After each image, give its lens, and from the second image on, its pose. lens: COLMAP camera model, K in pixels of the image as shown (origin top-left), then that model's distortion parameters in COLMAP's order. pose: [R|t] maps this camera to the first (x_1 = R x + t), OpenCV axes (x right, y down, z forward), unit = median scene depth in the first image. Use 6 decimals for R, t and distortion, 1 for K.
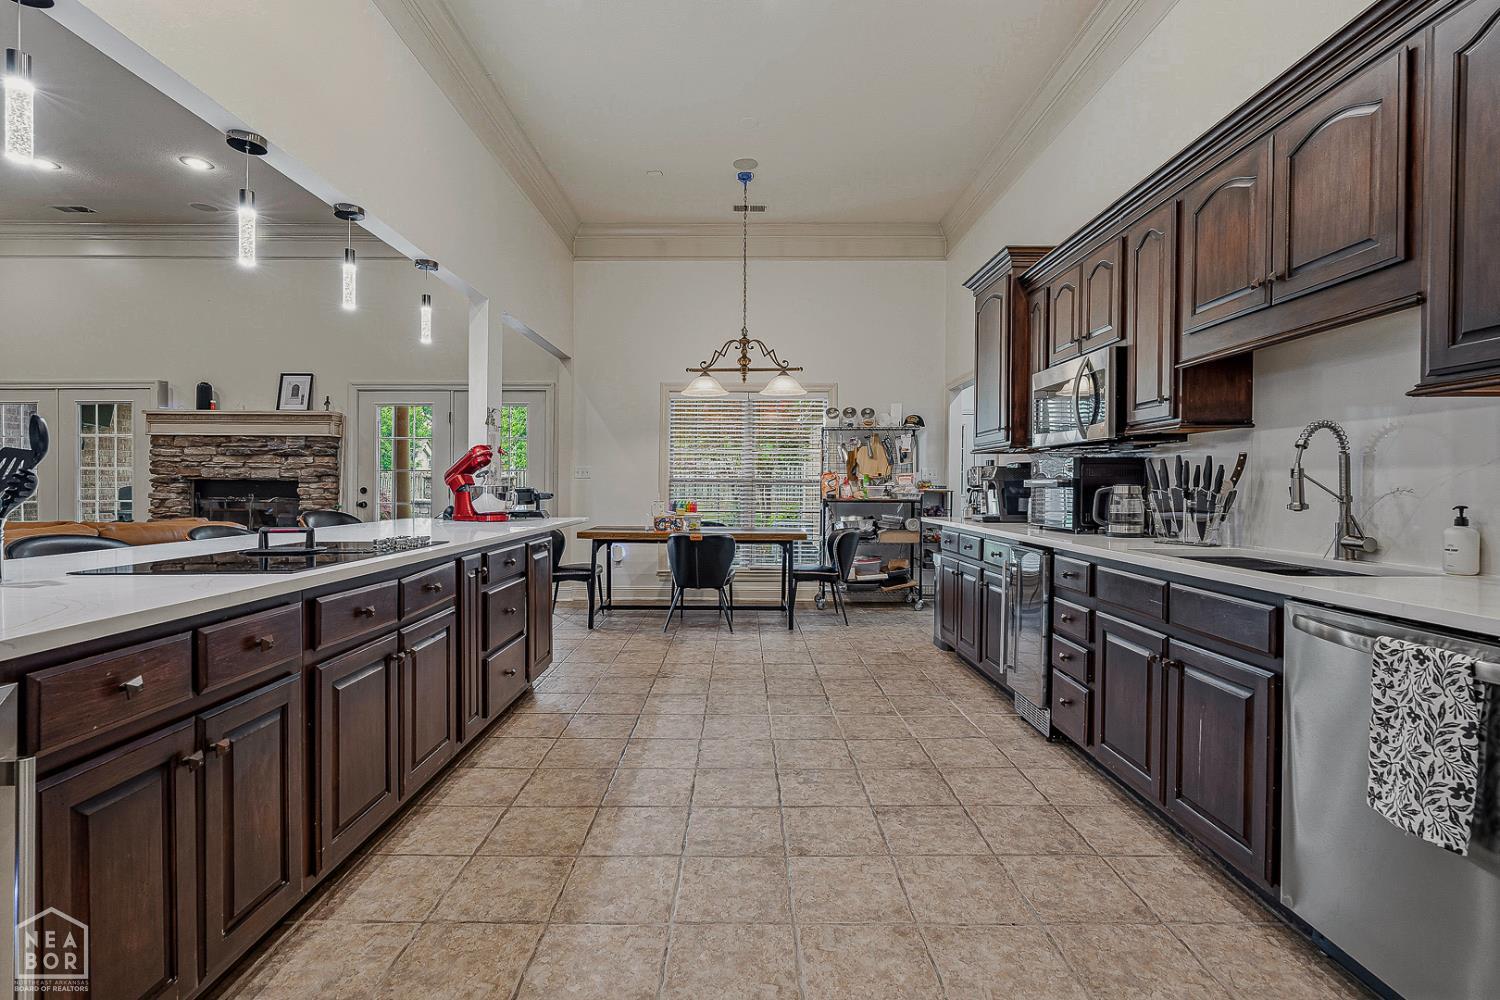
lens RADIAL K [[676.9, 0, 745.3], [0, 676.9, 497.3], [0, 0, 1]] dist [-0.001818, 0.000560]
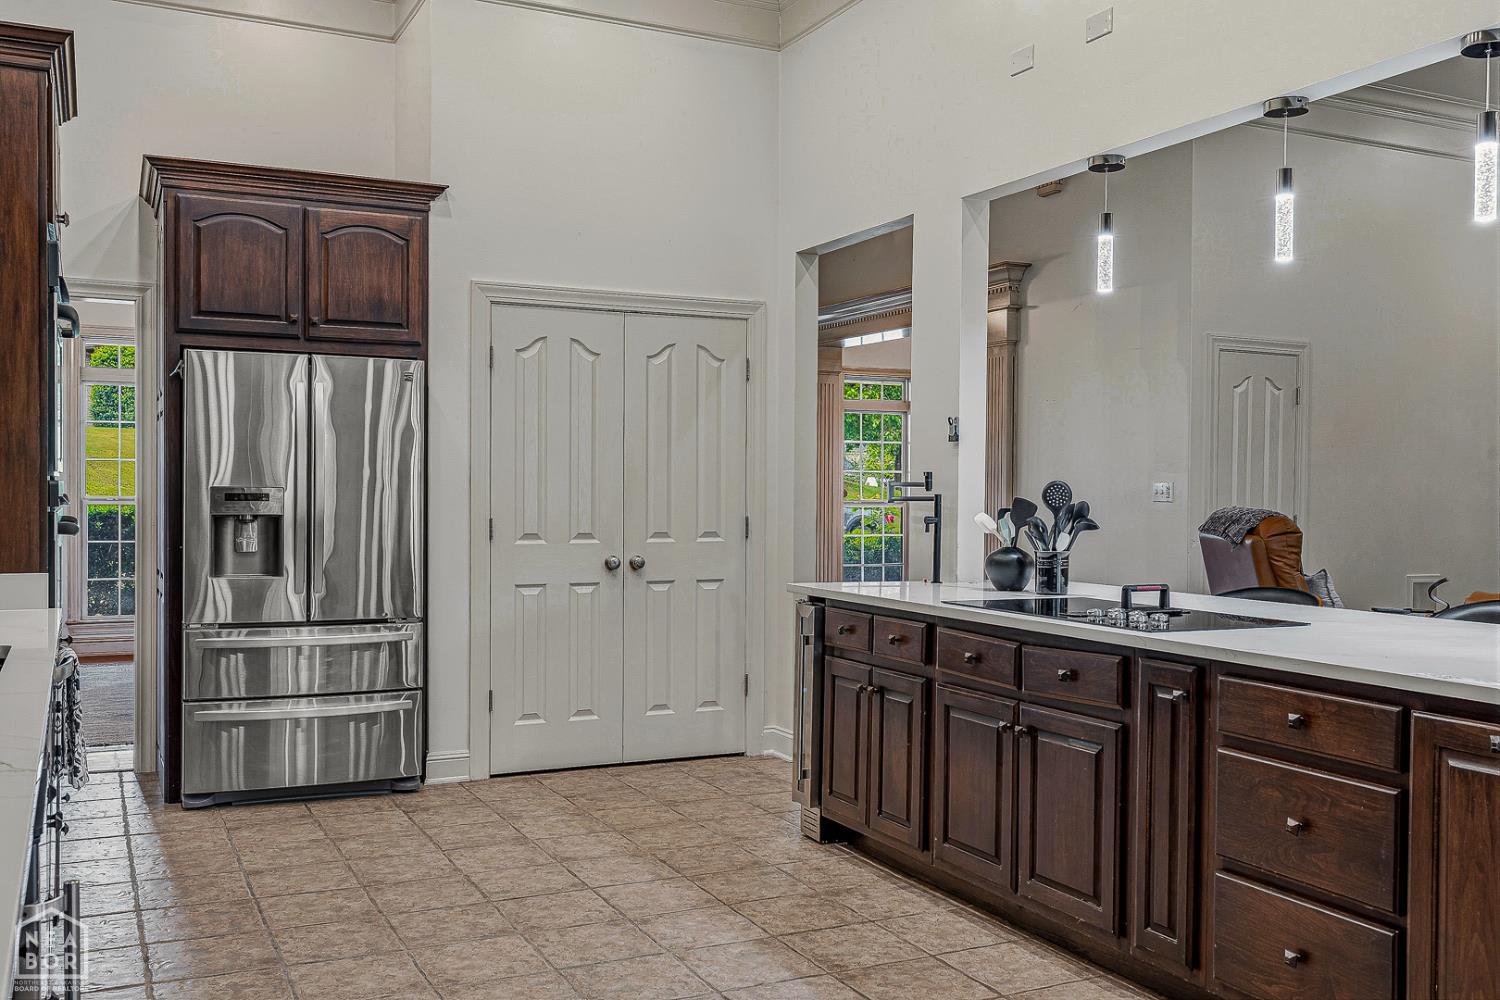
lens RADIAL K [[1358.3, 0, 744.5], [0, 1358.3, 498.8], [0, 0, 1]] dist [0.030027, 0.000000]
pose [[-0.901376, -0.004961, -0.433009, 0.222193], [-0.016638, 0.999593, 0.023182, -0.039356], [0.432717, 0.028100, -0.901092, 0.926852]]
